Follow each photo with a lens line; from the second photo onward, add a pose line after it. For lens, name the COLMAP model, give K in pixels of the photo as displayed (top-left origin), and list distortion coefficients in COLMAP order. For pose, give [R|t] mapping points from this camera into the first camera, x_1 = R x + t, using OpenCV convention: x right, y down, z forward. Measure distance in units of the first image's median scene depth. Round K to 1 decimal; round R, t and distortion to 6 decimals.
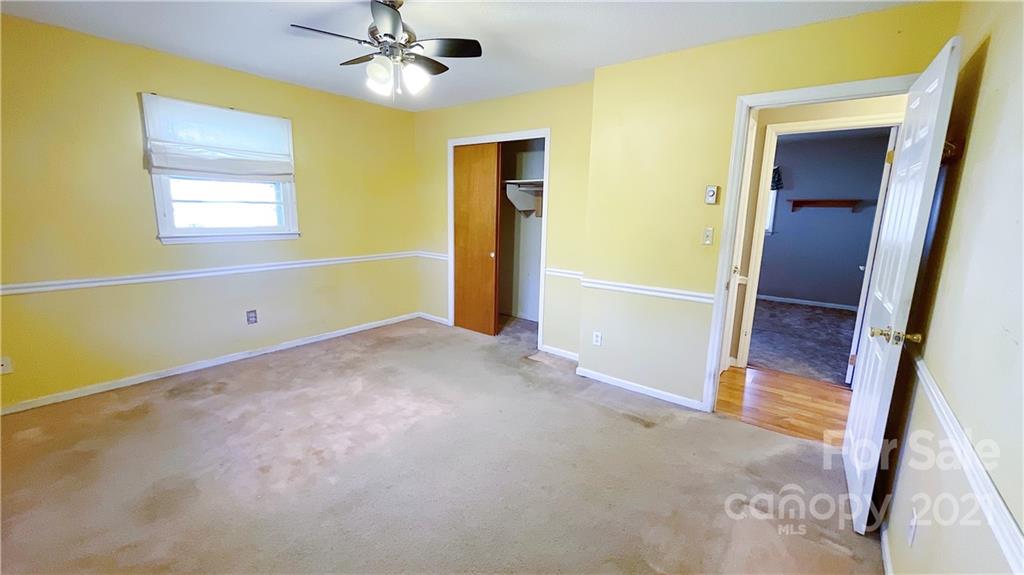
lens RADIAL K [[414.3, 0, 512.7], [0, 414.3, 284.1], [0, 0, 1]] dist [-0.000292, -0.000519]
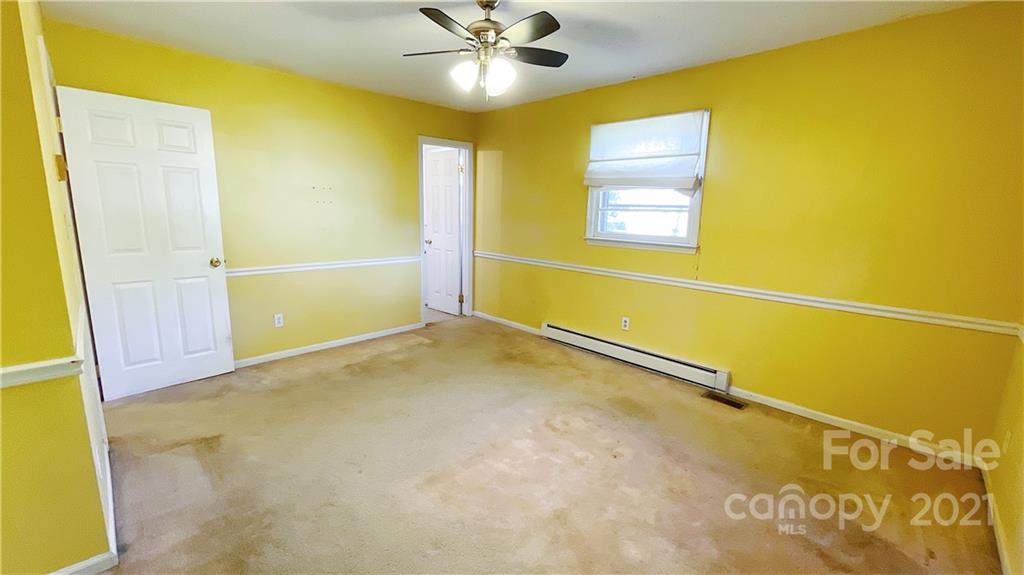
lens RADIAL K [[414.3, 0, 512.7], [0, 414.3, 284.1], [0, 0, 1]] dist [-0.000292, -0.000519]
pose [[-0.992753, -0.065755, 0.100585, -0.286198], [-0.025643, 0.933652, 0.357262, -0.228730], [-0.117404, 0.352093, -0.928572, 1.234791]]
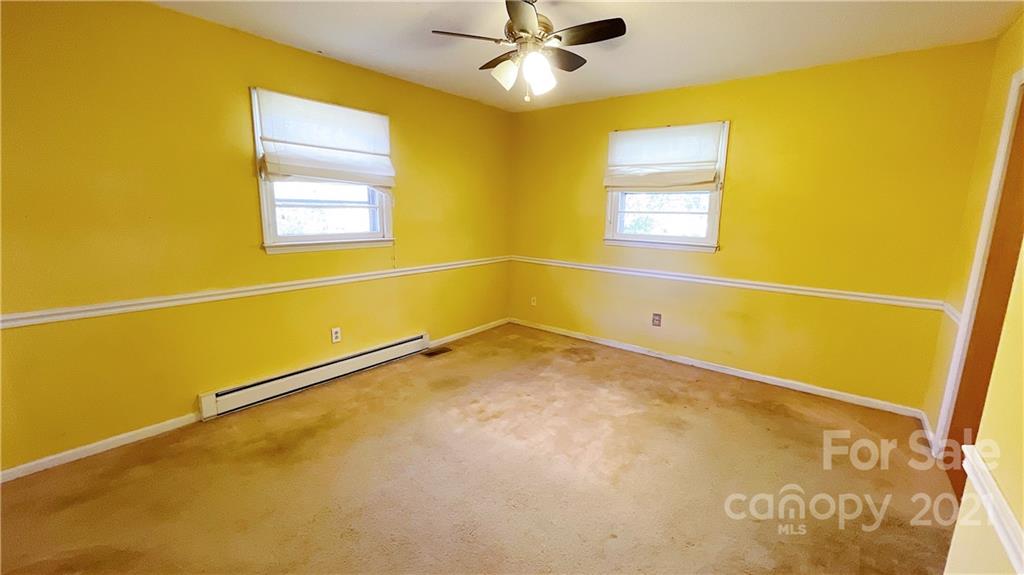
lens RADIAL K [[414.3, 0, 512.7], [0, 414.3, 284.1], [0, 0, 1]] dist [-0.000292, -0.000519]
pose [[0.001481, 0.156064, -0.987746, 0.422049], [-0.201431, 0.967547, 0.152571, -0.100788], [0.979502, 0.198736, 0.032870, 0.603372]]
